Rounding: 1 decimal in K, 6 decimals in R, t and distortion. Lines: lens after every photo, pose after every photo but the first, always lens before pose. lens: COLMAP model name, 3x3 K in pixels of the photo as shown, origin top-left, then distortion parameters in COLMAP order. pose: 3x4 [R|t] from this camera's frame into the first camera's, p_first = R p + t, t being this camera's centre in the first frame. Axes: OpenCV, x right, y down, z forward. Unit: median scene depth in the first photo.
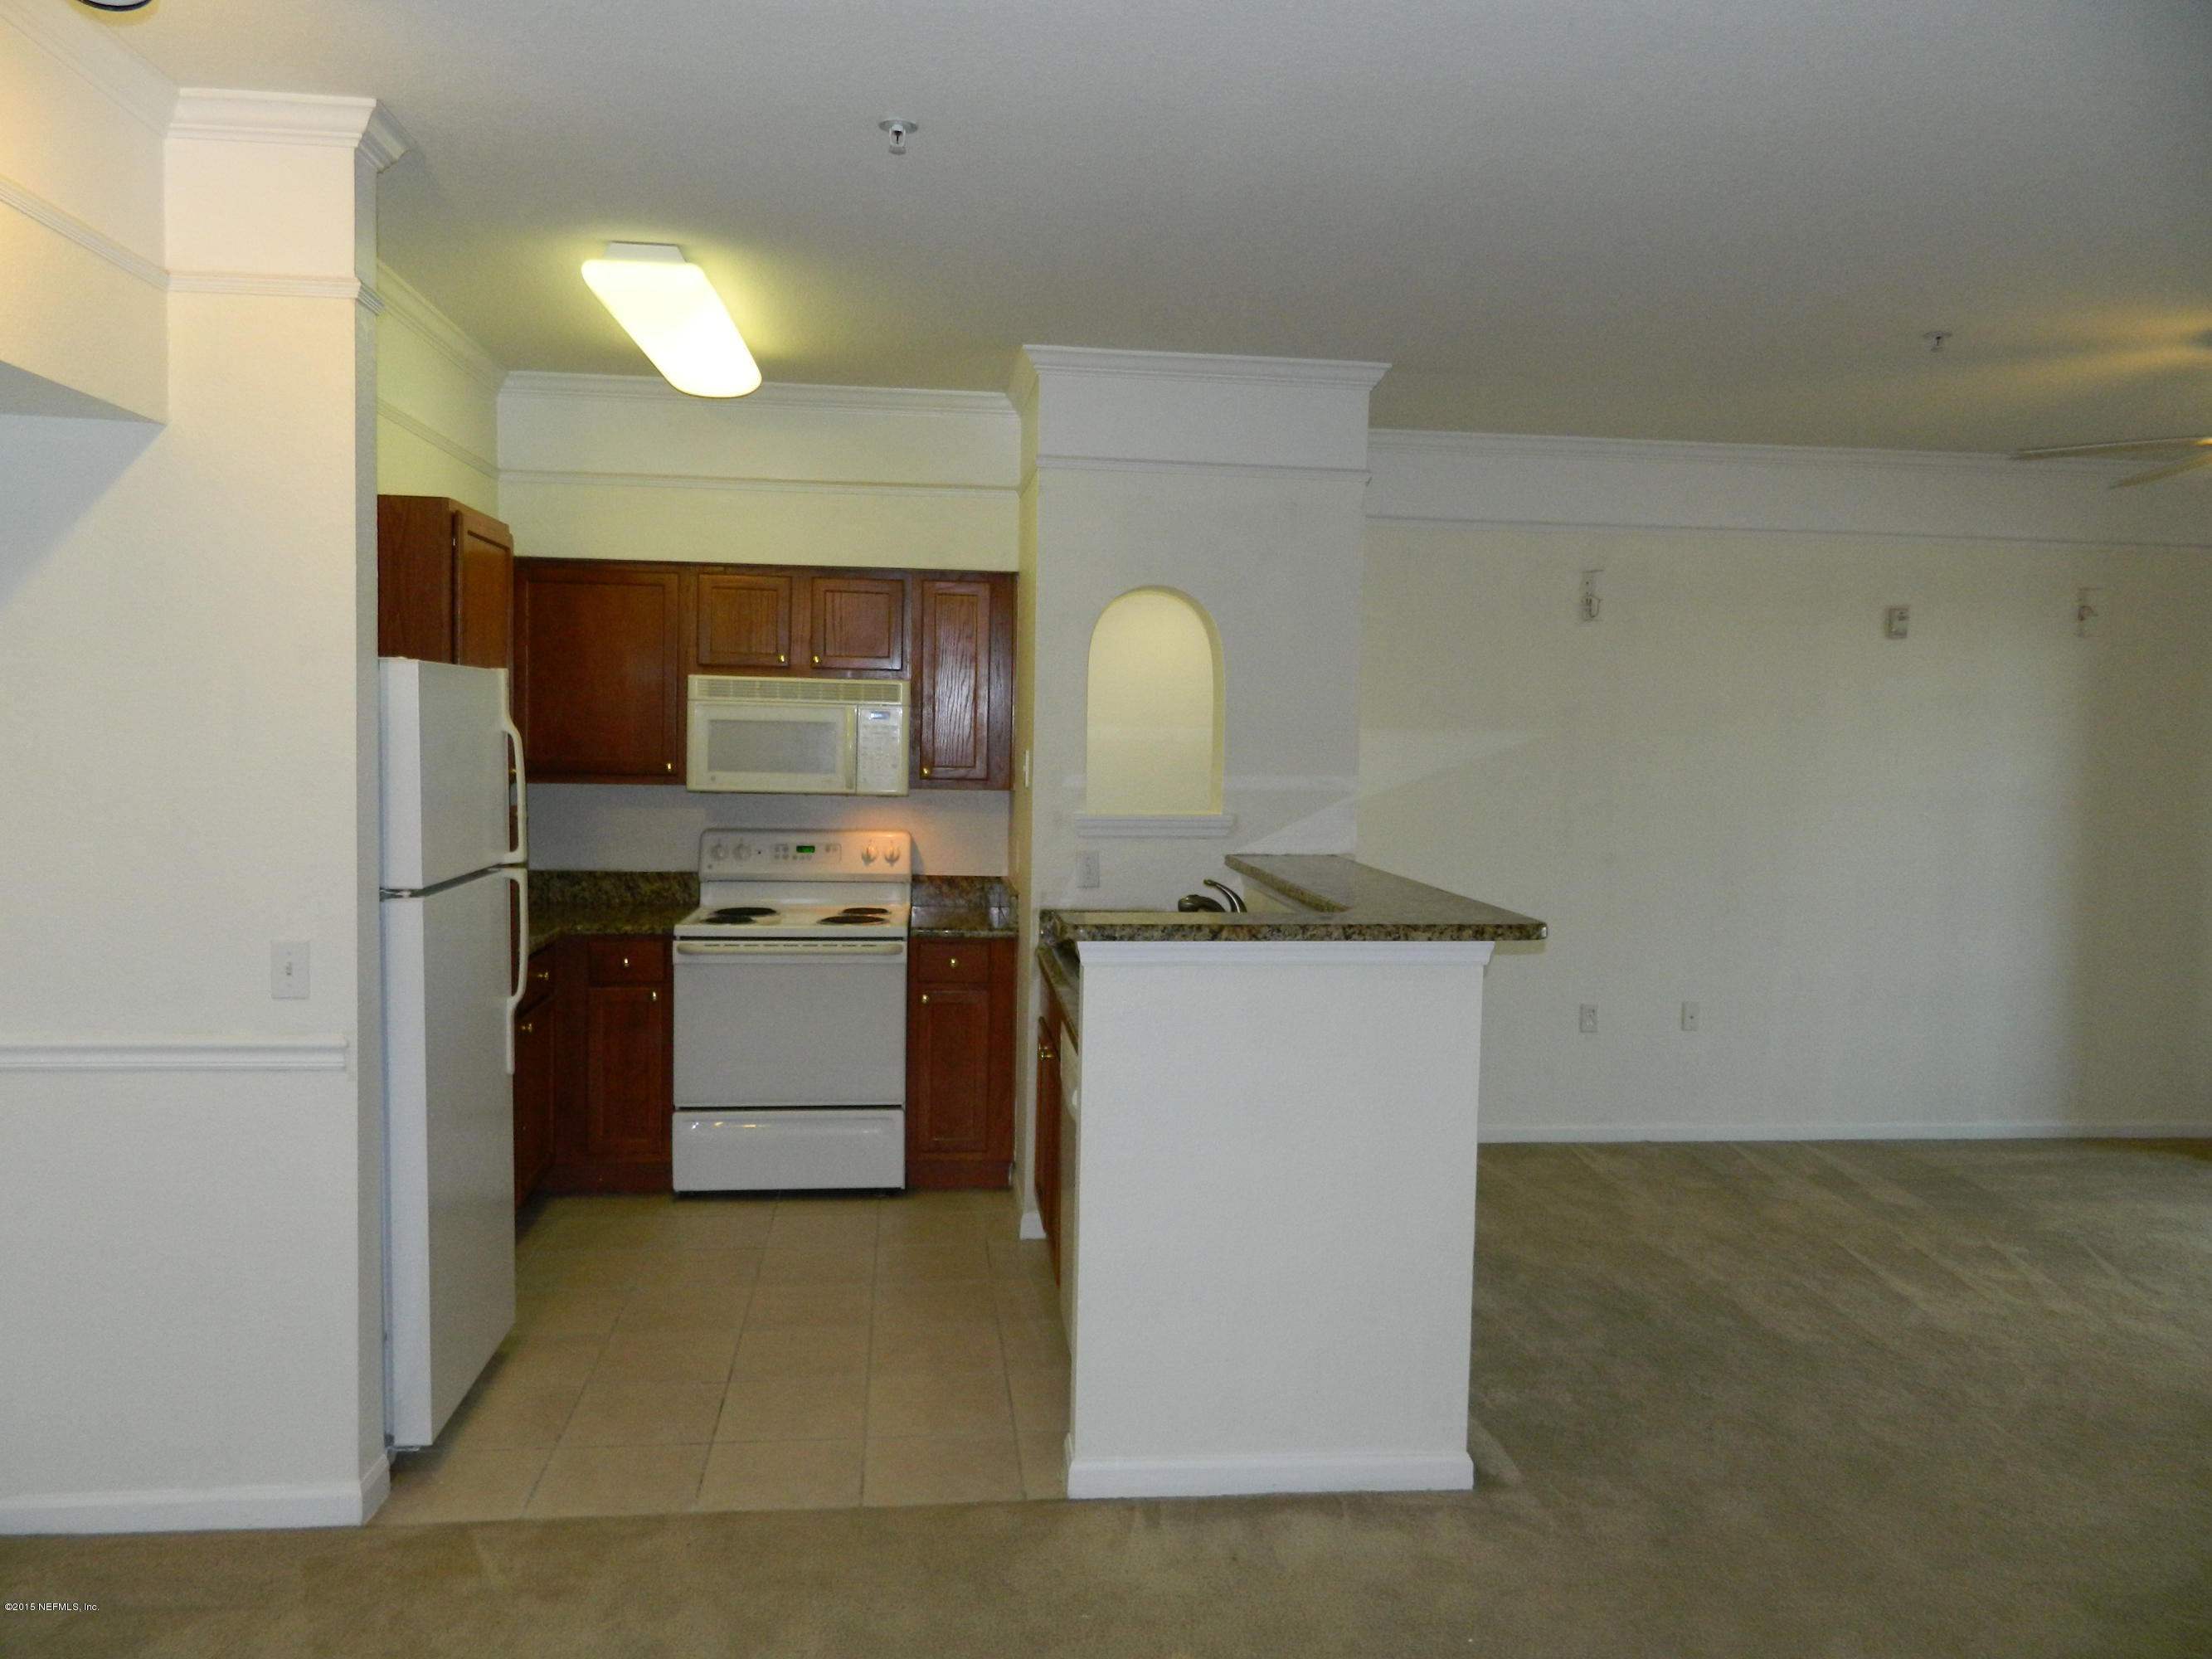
lens RADIAL K [[1620.9, 0, 1101.6], [0, 1620.9, 815.5], [0, 0, 1]] dist [0.002751, 0.000886]
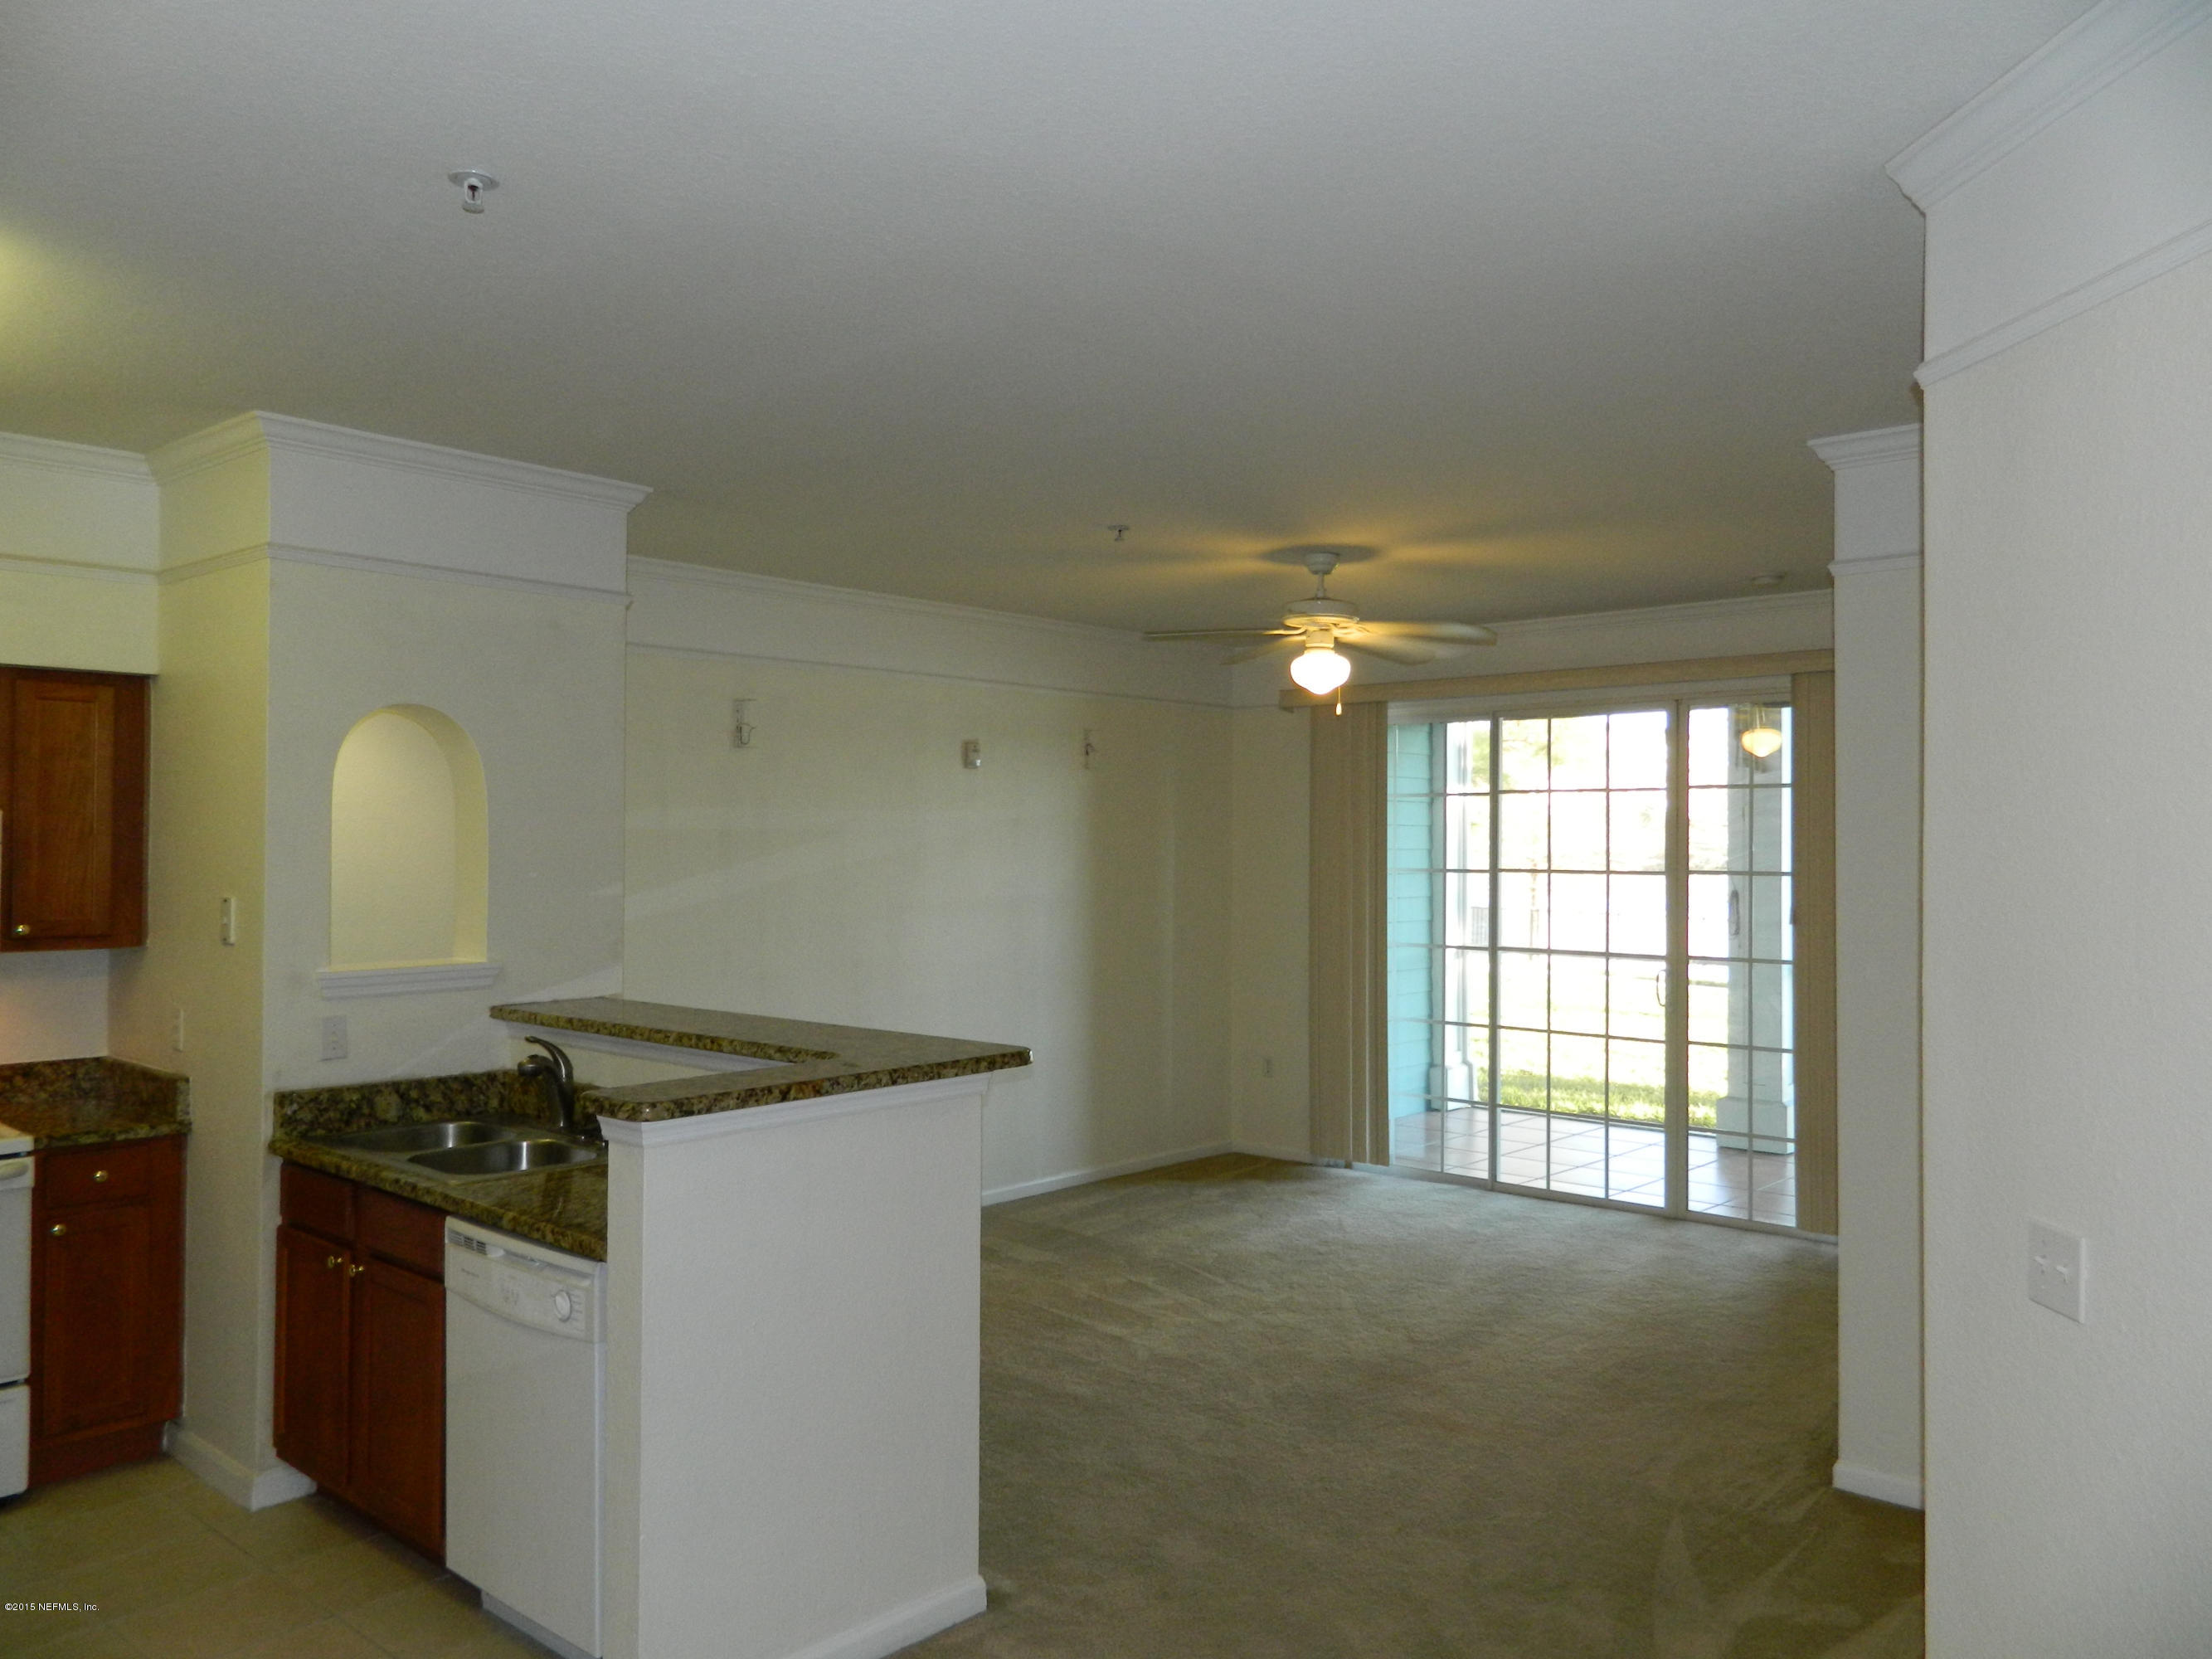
lens RADIAL K [[1620.9, 0, 1101.6], [0, 1620.9, 815.5], [0, 0, 1]] dist [0.002751, 0.000886]
pose [[0.747051, -0.006266, 0.664737, -0.267584], [0.048882, 0.997766, -0.045530, -0.023749], [-0.662967, 0.066507, 0.745689, 0.103756]]
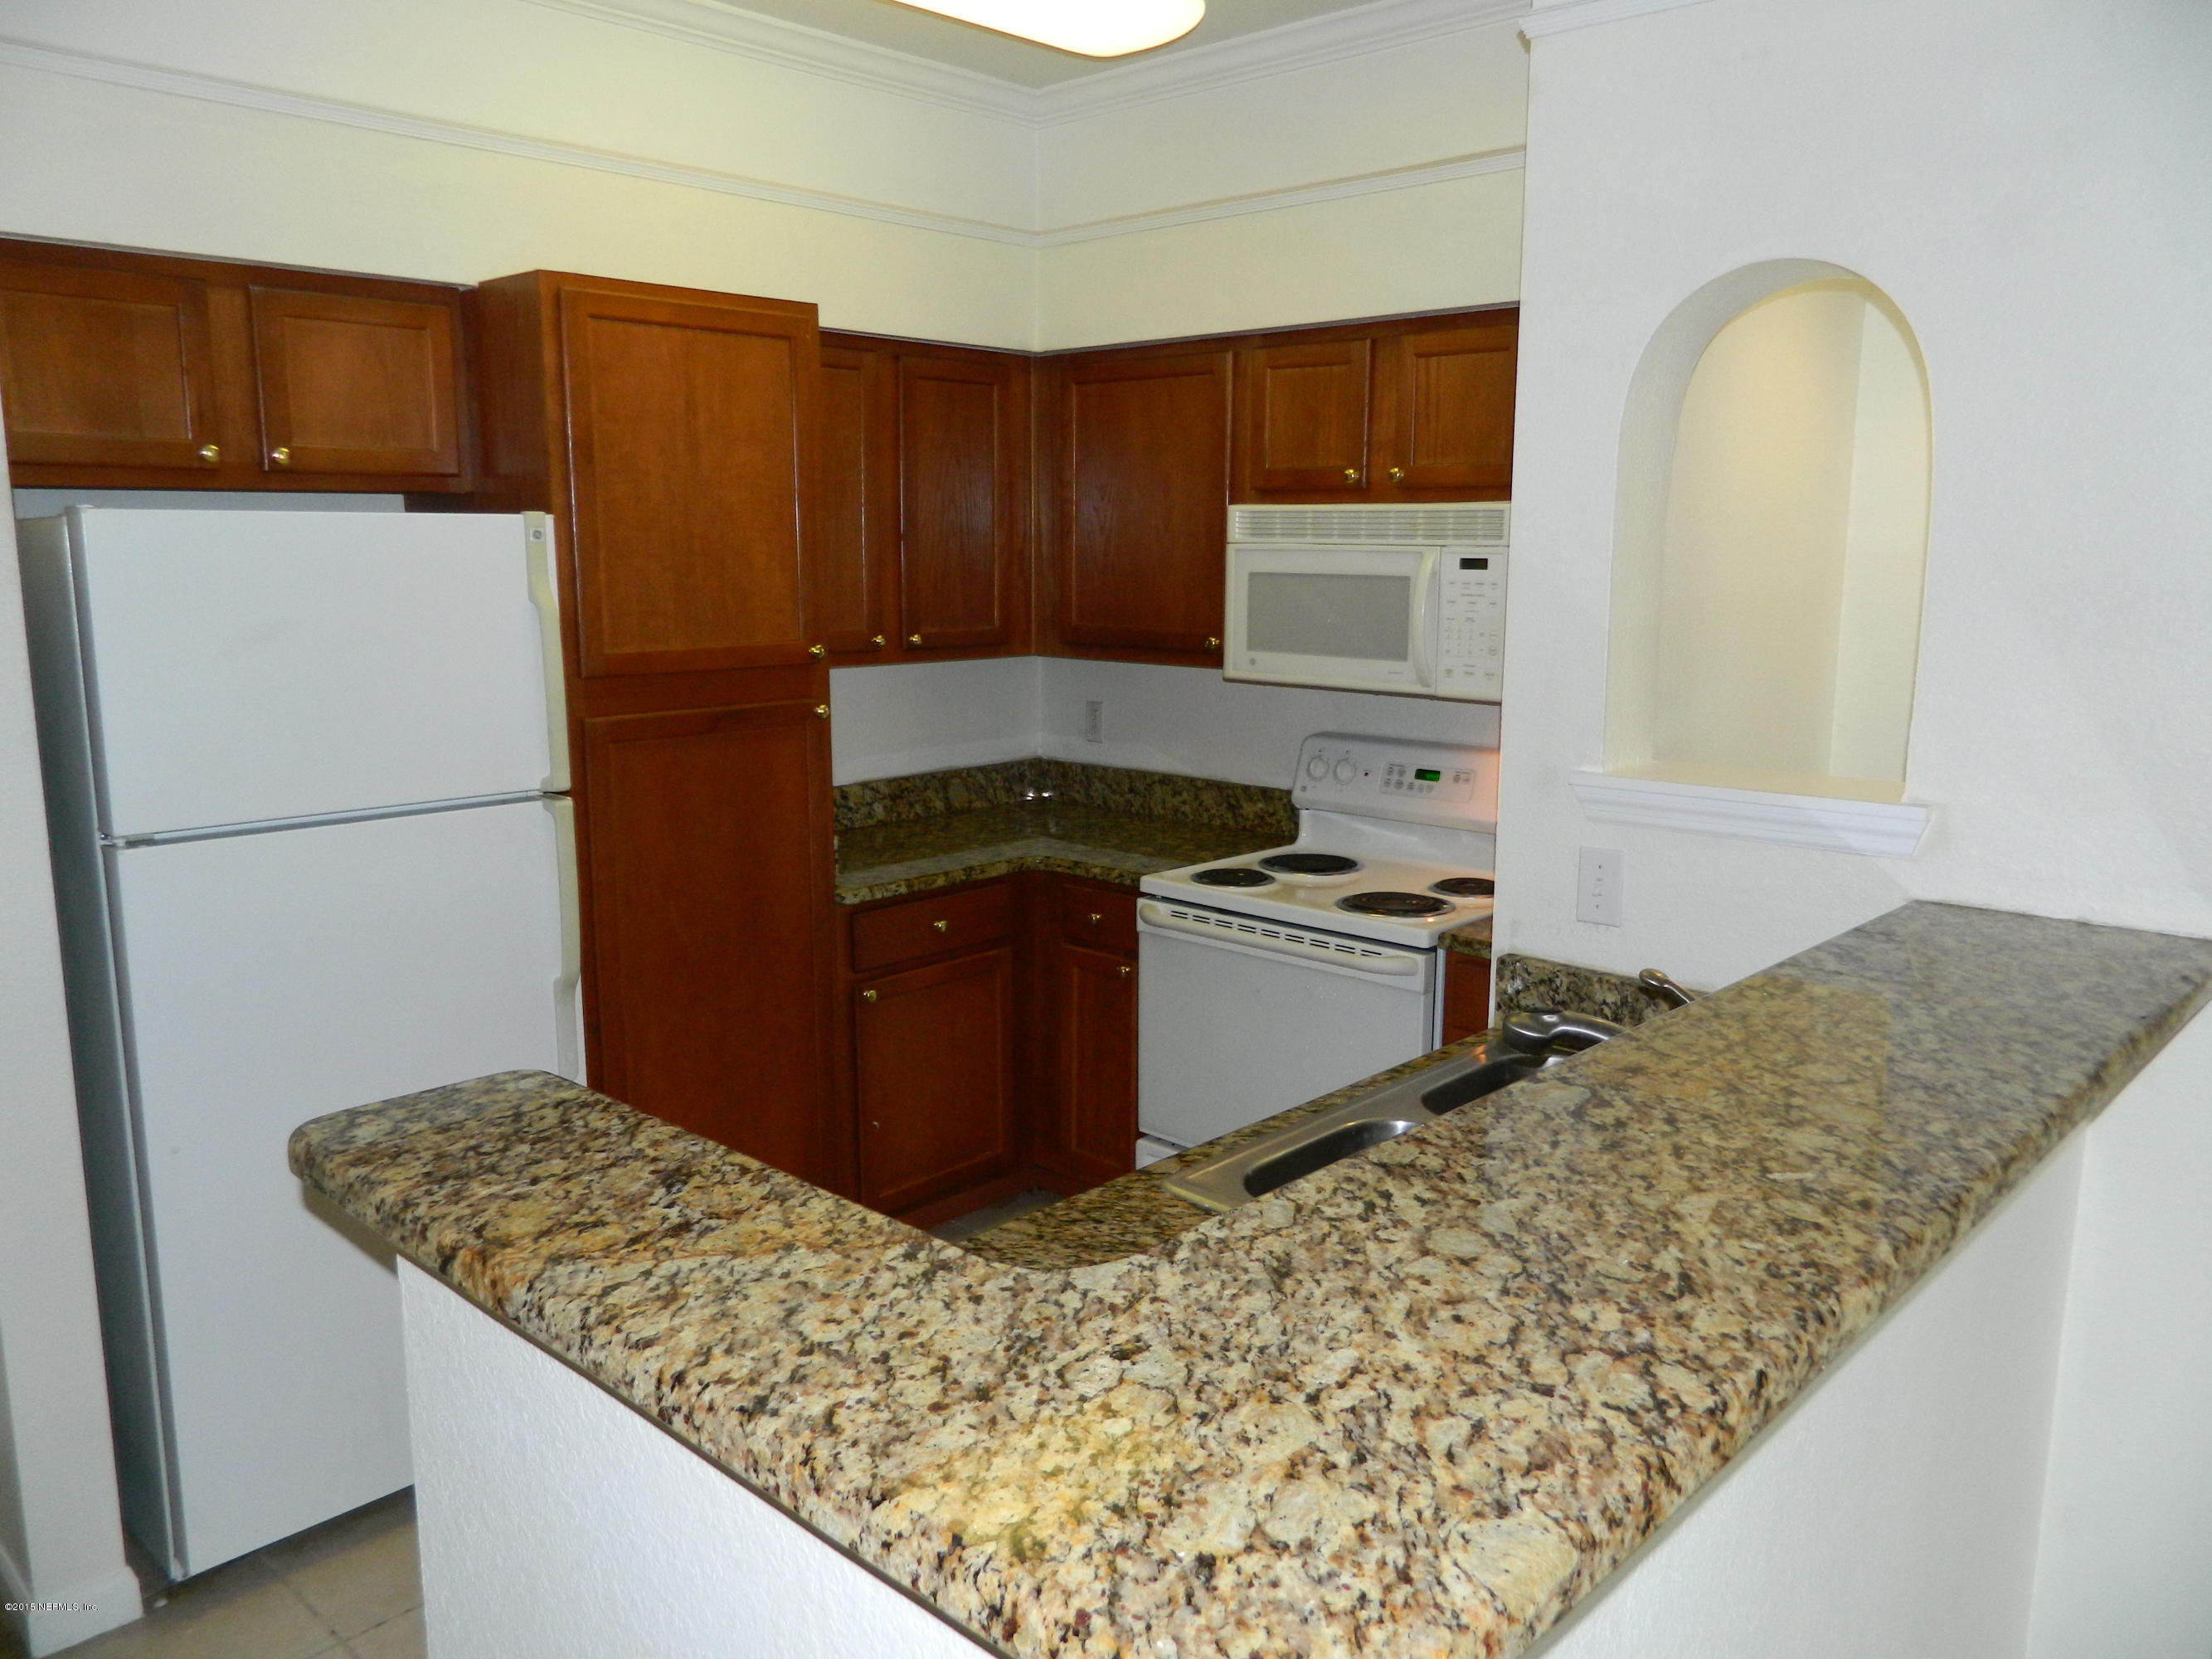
lens RADIAL K [[1620.9, 0, 1101.6], [0, 1620.9, 815.5], [0, 0, 1]] dist [0.002751, 0.000886]
pose [[0.645660, 0.109582, -0.755721, 0.257323], [-0.034844, 0.992847, 0.114197, -0.037593], [0.762829, -0.047400, 0.644860, 0.576103]]
